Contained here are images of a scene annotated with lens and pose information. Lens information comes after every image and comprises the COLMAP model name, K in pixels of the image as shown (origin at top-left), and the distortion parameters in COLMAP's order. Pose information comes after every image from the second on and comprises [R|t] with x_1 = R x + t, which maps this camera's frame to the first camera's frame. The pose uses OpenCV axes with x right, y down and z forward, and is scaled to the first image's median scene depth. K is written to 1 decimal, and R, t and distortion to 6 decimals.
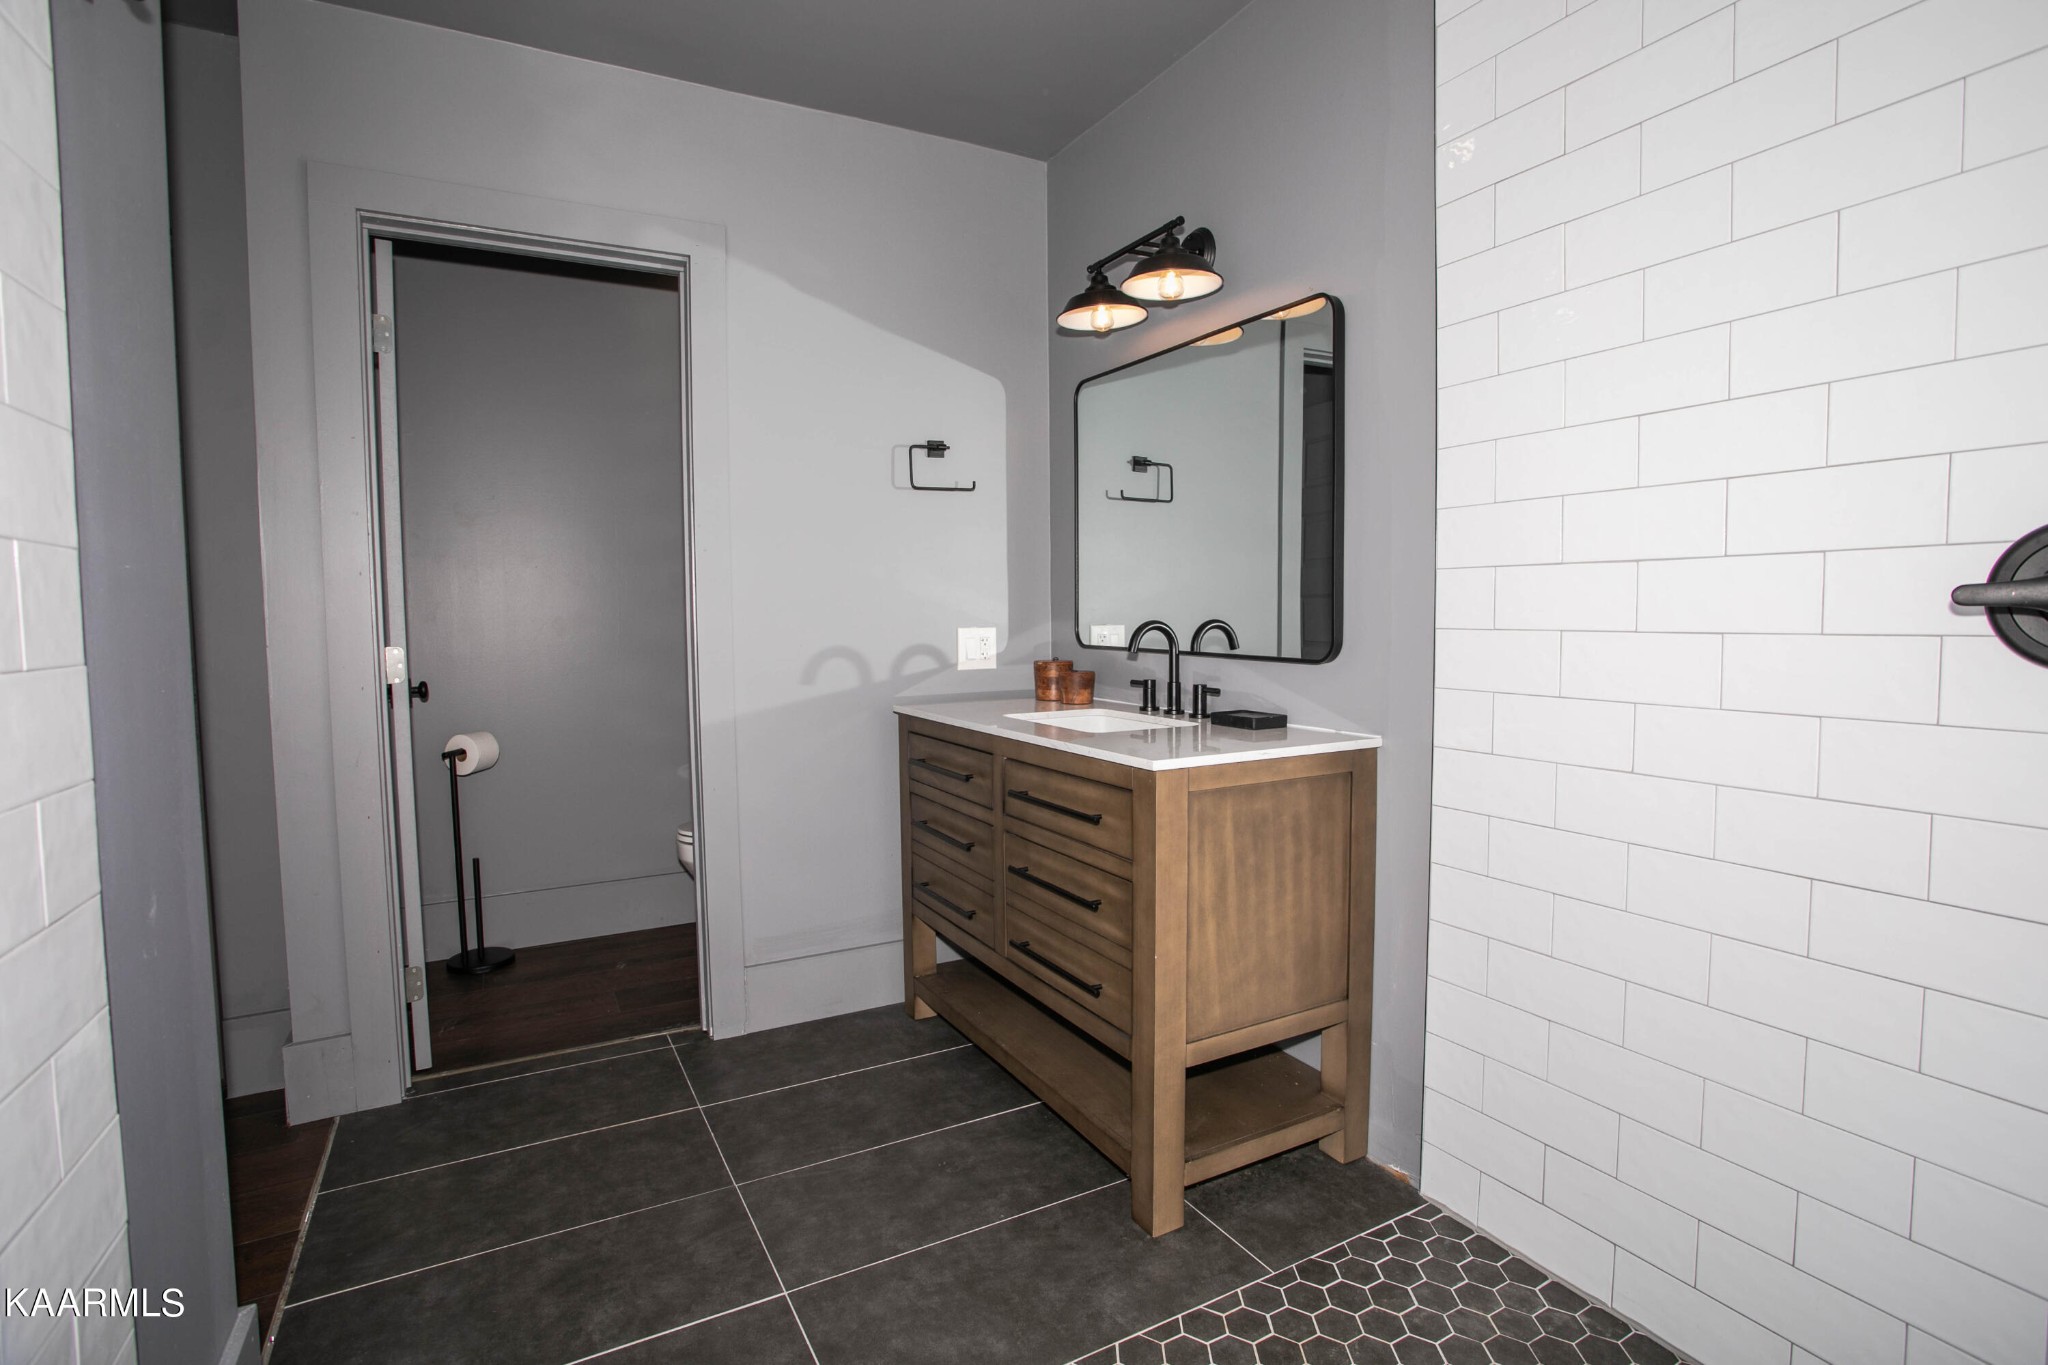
lens RADIAL K [[999.1, 0, 1034.5], [0, 999.1, 670.0], [0, 0, 1]] dist [-0.066955, 0.033166]
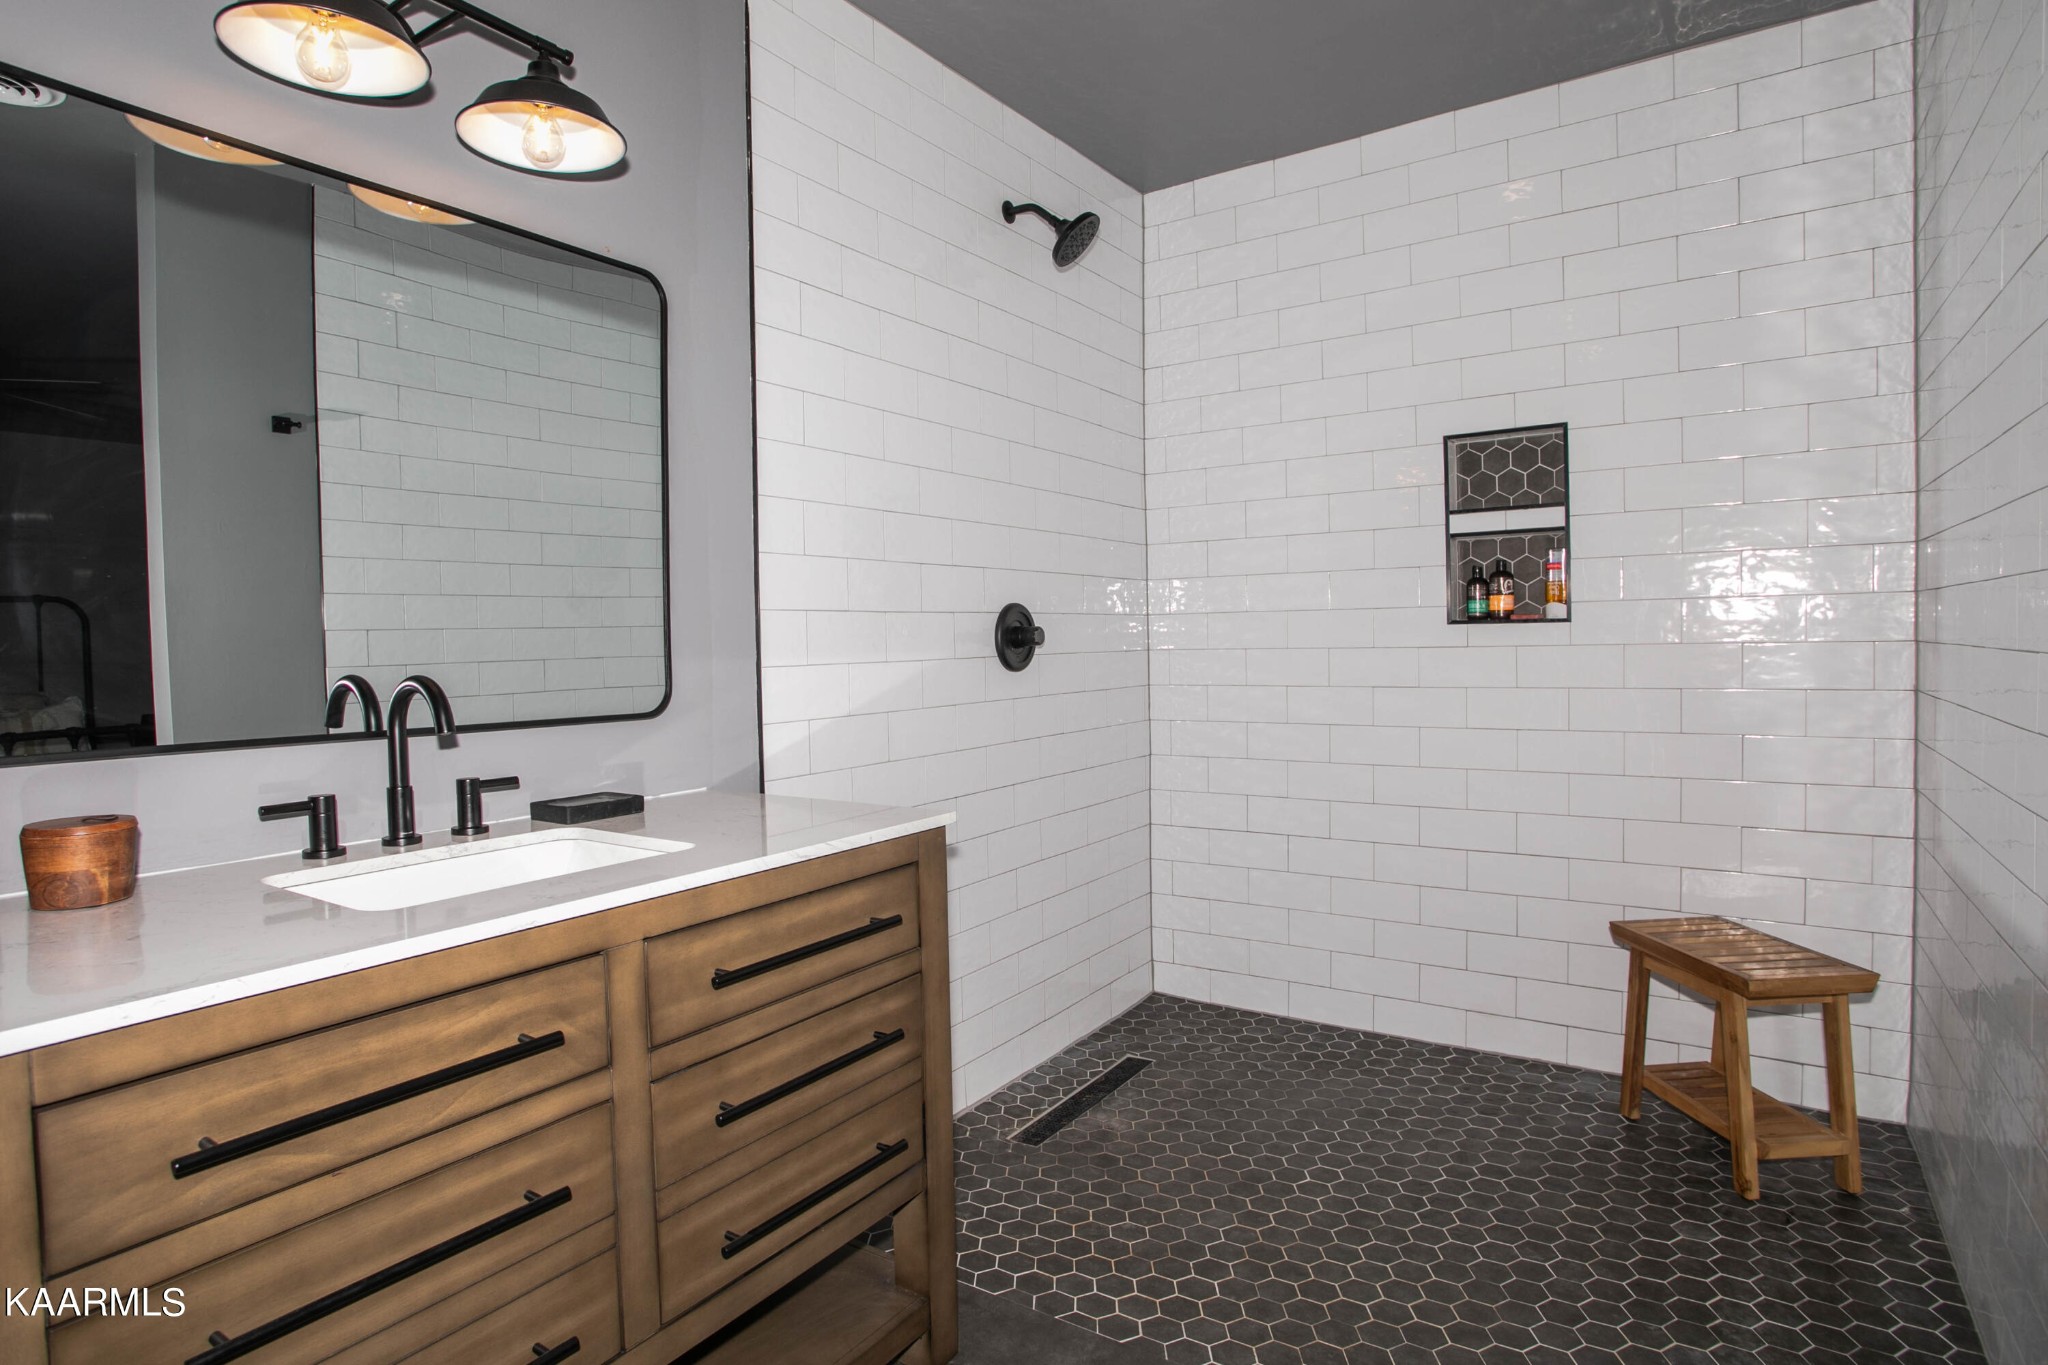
lens RADIAL K [[999.1, 0, 1034.5], [0, 999.1, 670.0], [0, 0, 1]] dist [-0.066955, 0.033166]
pose [[-0.437358, -0.005456, 0.899271, -0.606378], [0.076615, 0.996120, 0.043305, -0.059412], [-0.896018, 0.087837, -0.435243, 1.100889]]
